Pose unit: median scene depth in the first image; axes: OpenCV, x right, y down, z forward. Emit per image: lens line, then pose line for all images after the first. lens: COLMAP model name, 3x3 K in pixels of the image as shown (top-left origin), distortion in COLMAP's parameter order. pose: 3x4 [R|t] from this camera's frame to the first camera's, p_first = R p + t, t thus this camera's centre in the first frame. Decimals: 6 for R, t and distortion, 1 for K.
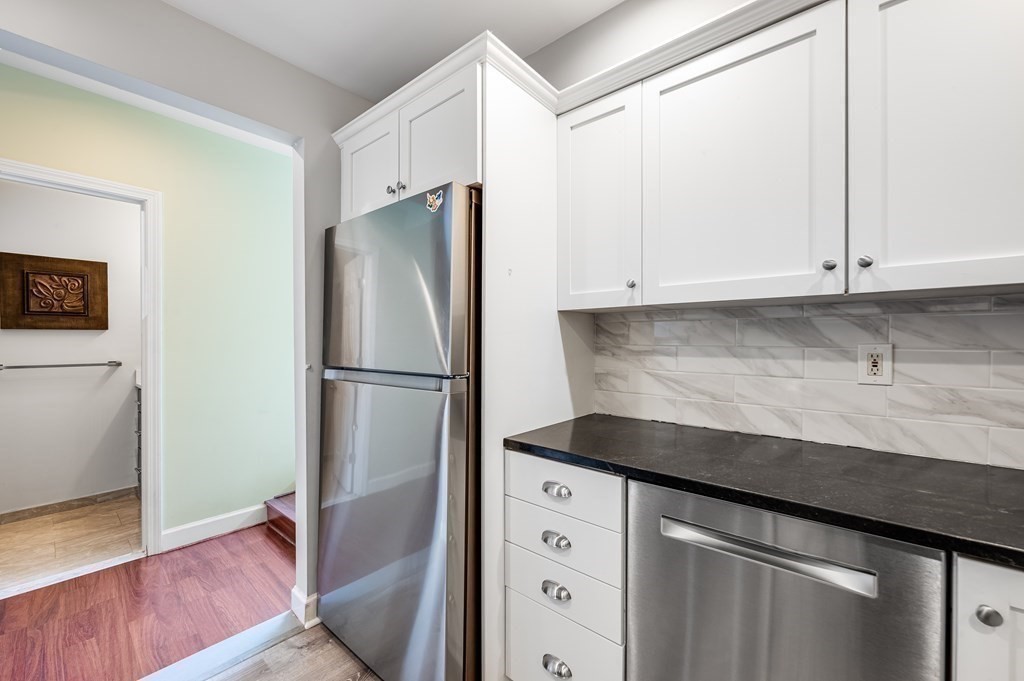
lens RADIAL K [[413.7, 0, 515.4], [0, 413.7, 343.8], [0, 0, 1]] dist [0.002146, 0.000379]
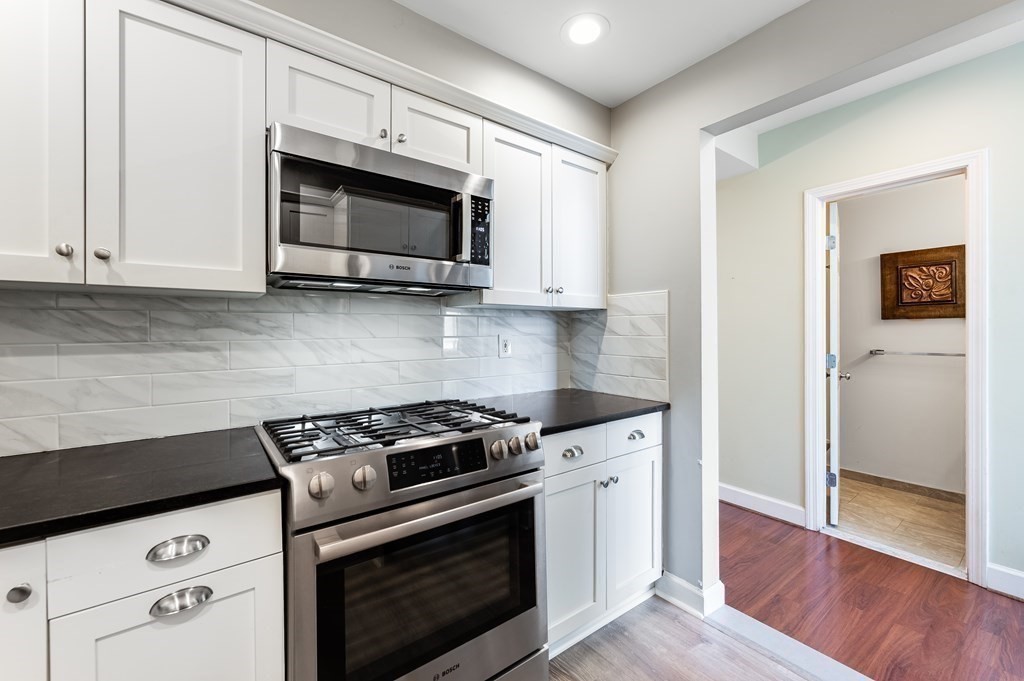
lens RADIAL K [[413.7, 0, 507.8], [0, 413.7, 328.7], [0, 0, 1]] dist [0.002146, 0.000379]
pose [[-0.224856, -0.004705, -0.974381, 0.138825], [-0.002885, 0.999987, -0.004163, -0.001989], [0.974388, 0.001875, -0.224867, 0.225162]]
